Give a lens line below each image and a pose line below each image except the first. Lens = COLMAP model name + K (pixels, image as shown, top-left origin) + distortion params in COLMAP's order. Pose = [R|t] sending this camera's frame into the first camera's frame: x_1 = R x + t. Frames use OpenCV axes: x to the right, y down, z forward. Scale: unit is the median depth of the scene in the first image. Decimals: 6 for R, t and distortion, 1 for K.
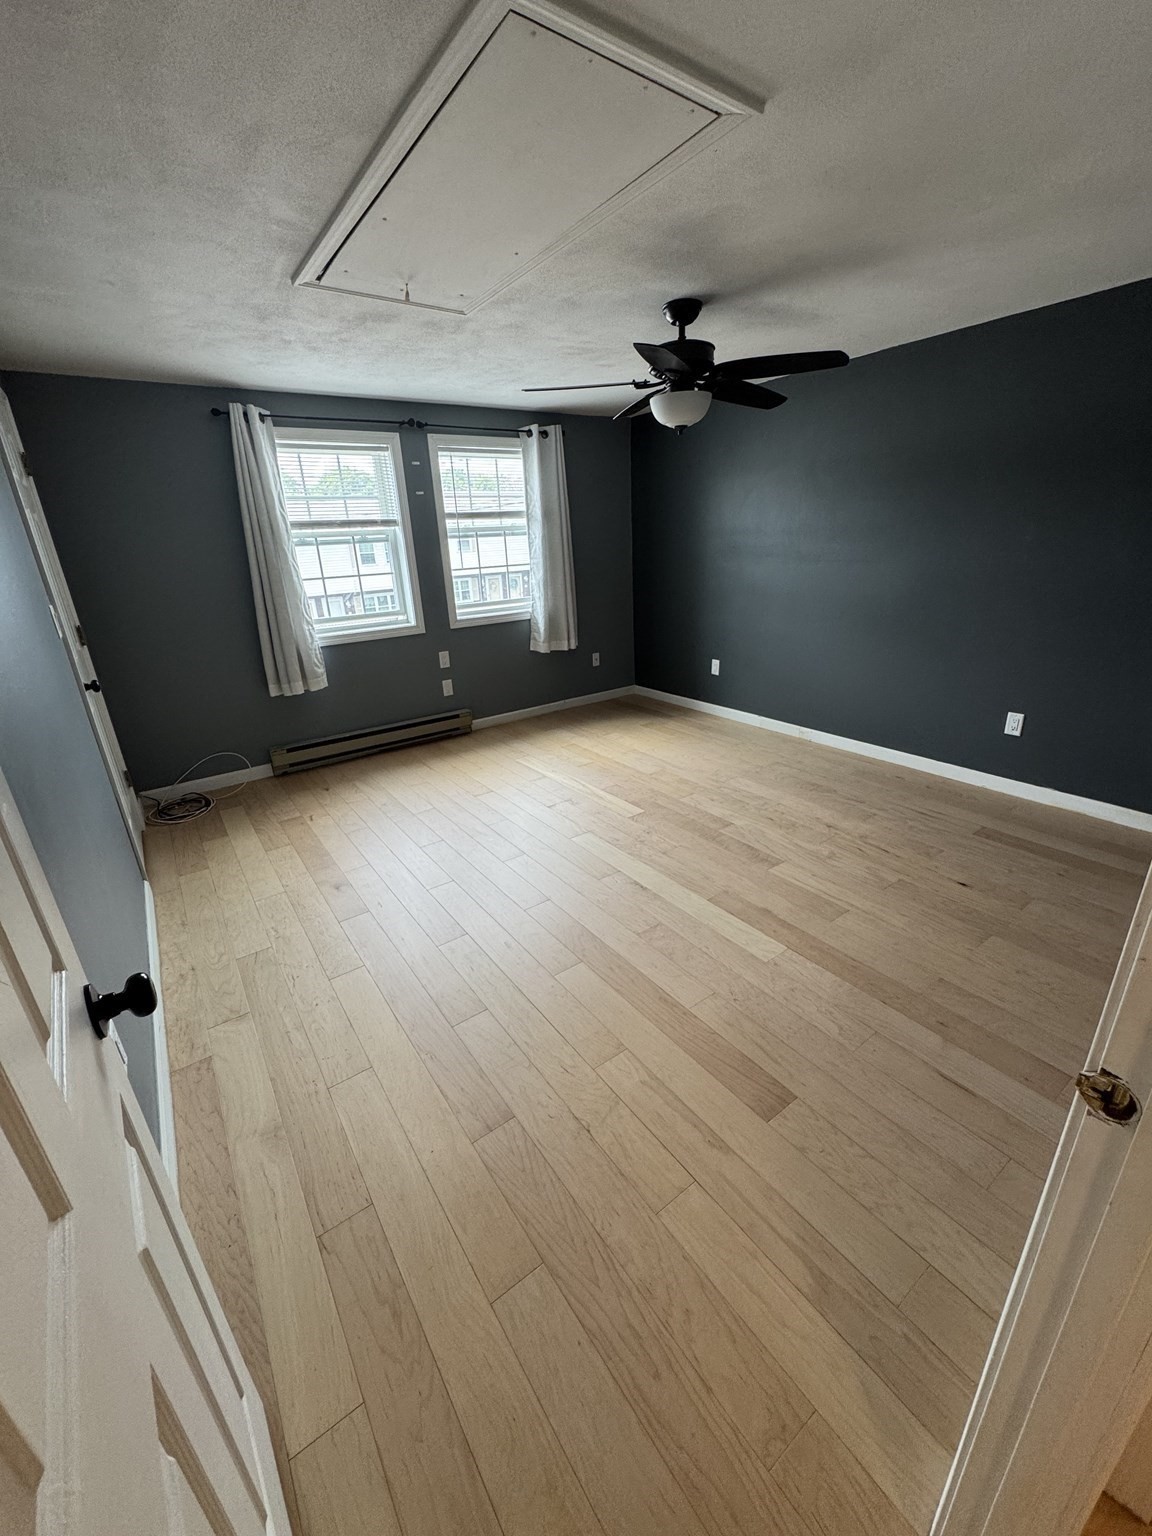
lens RADIAL K [[613.2, 0, 578.6], [0, 613.2, 774.5], [0, 0, 1]] dist [-0.005778, 0.002693]
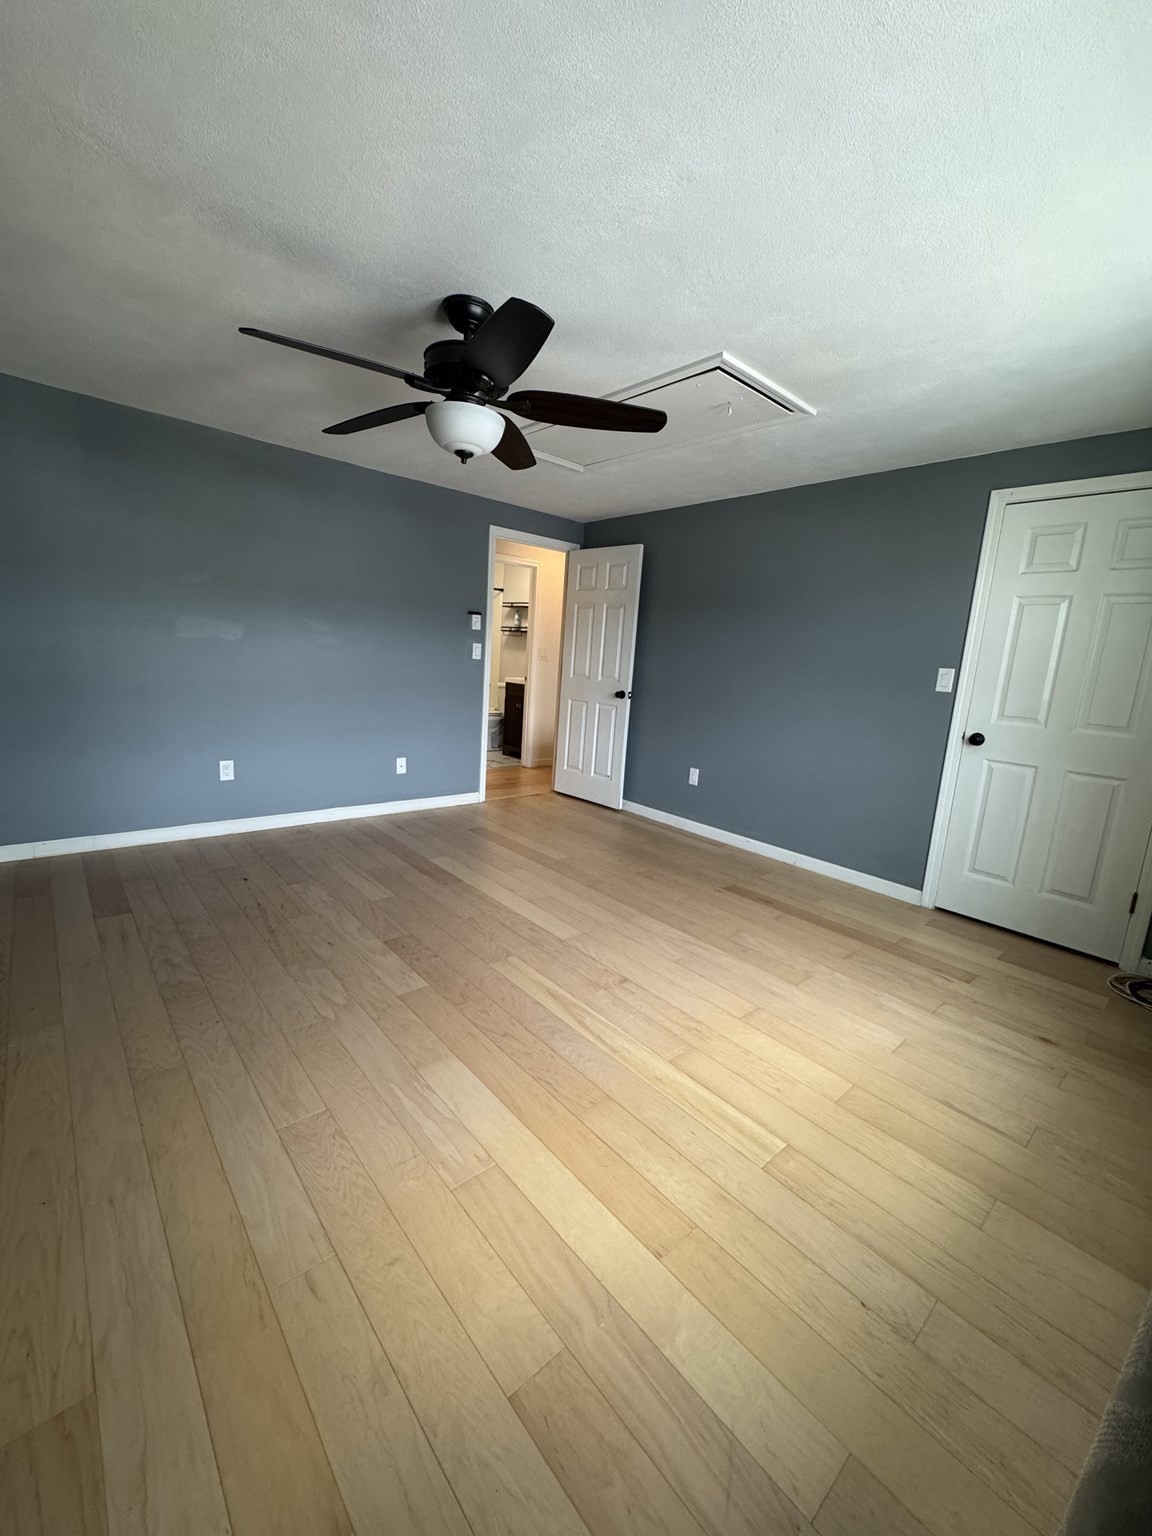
lens RADIAL K [[613.2, 0, 575.4], [0, 613.2, 768.6], [0, 0, 1]] dist [-0.005778, 0.002693]
pose [[-0.995030, -0.002734, -0.099537, 0.081466], [-0.055118, 0.847636, 0.527707, -0.534736], [0.082928, 0.530571, -0.843574, 1.543602]]
